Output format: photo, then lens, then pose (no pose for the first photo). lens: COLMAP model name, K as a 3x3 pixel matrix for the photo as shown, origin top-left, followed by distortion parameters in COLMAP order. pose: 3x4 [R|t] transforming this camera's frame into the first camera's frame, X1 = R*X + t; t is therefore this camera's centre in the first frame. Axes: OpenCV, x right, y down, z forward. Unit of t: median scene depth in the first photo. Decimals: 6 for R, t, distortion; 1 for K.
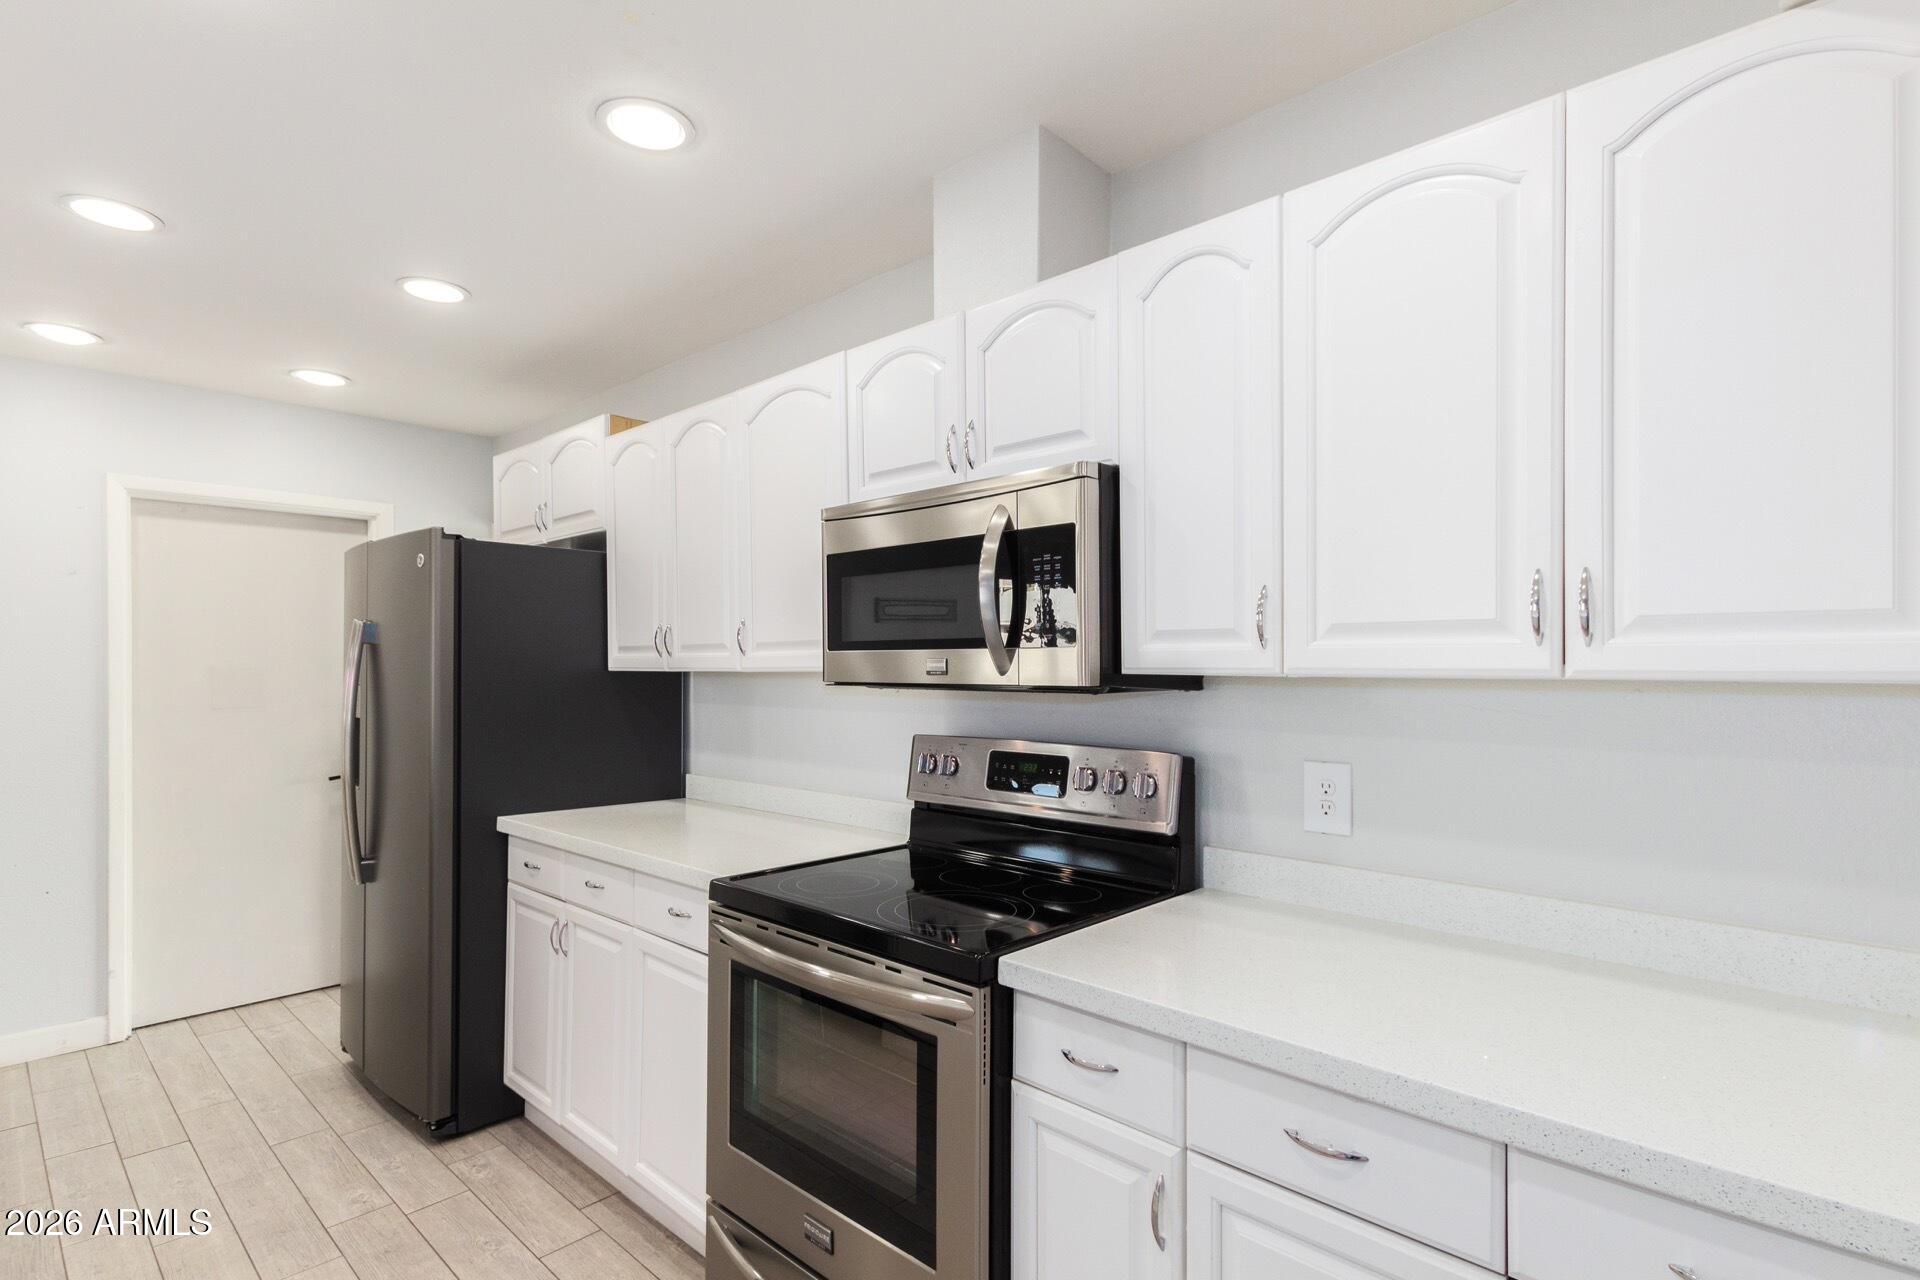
lens RADIAL K [[862.9, 0, 963.6], [0, 862.9, 642.5], [0, 0, 1]] dist [0.015194, 0.000201]
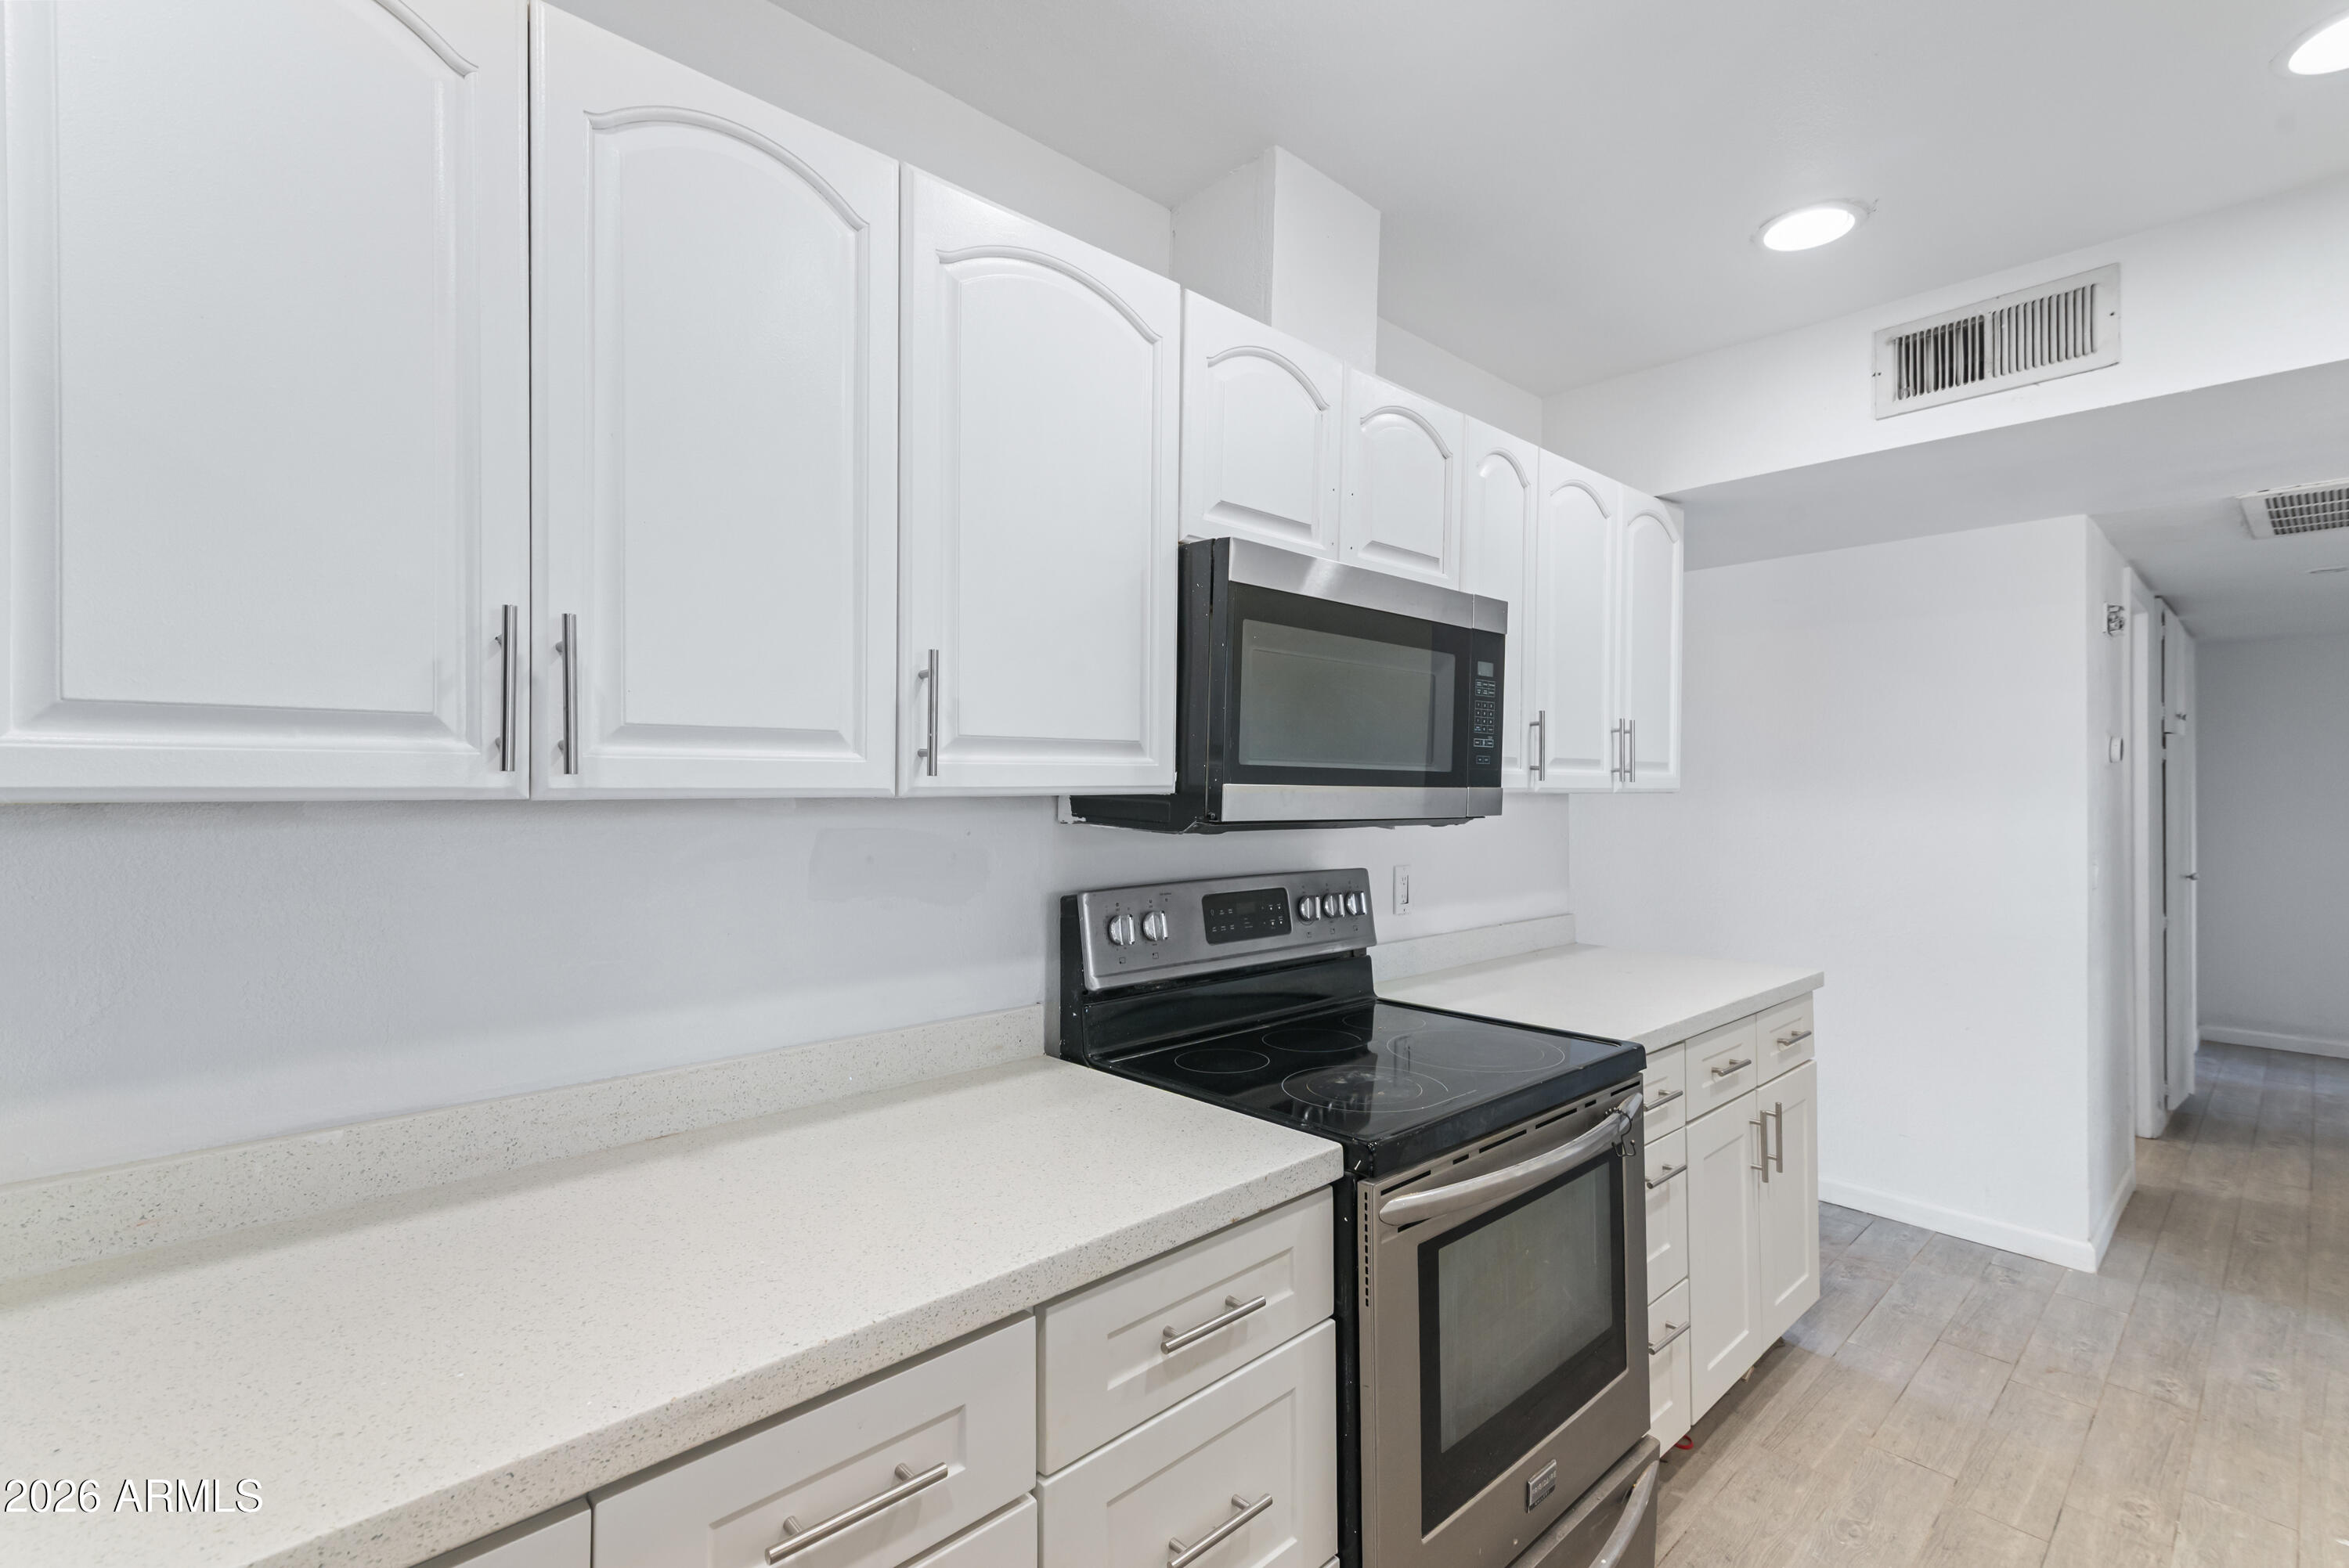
lens RADIAL K [[1055.5, 0, 1178.9], [0, 1055.5, 787.0], [0, 0, 1]] dist [0.015194, 0.000201]
pose [[0.107494, 0.003435, 0.994200, -0.913155], [-0.034263, 0.999413, 0.000251, 0.028120], [-0.993615, -0.034092, 0.107549, 0.913604]]
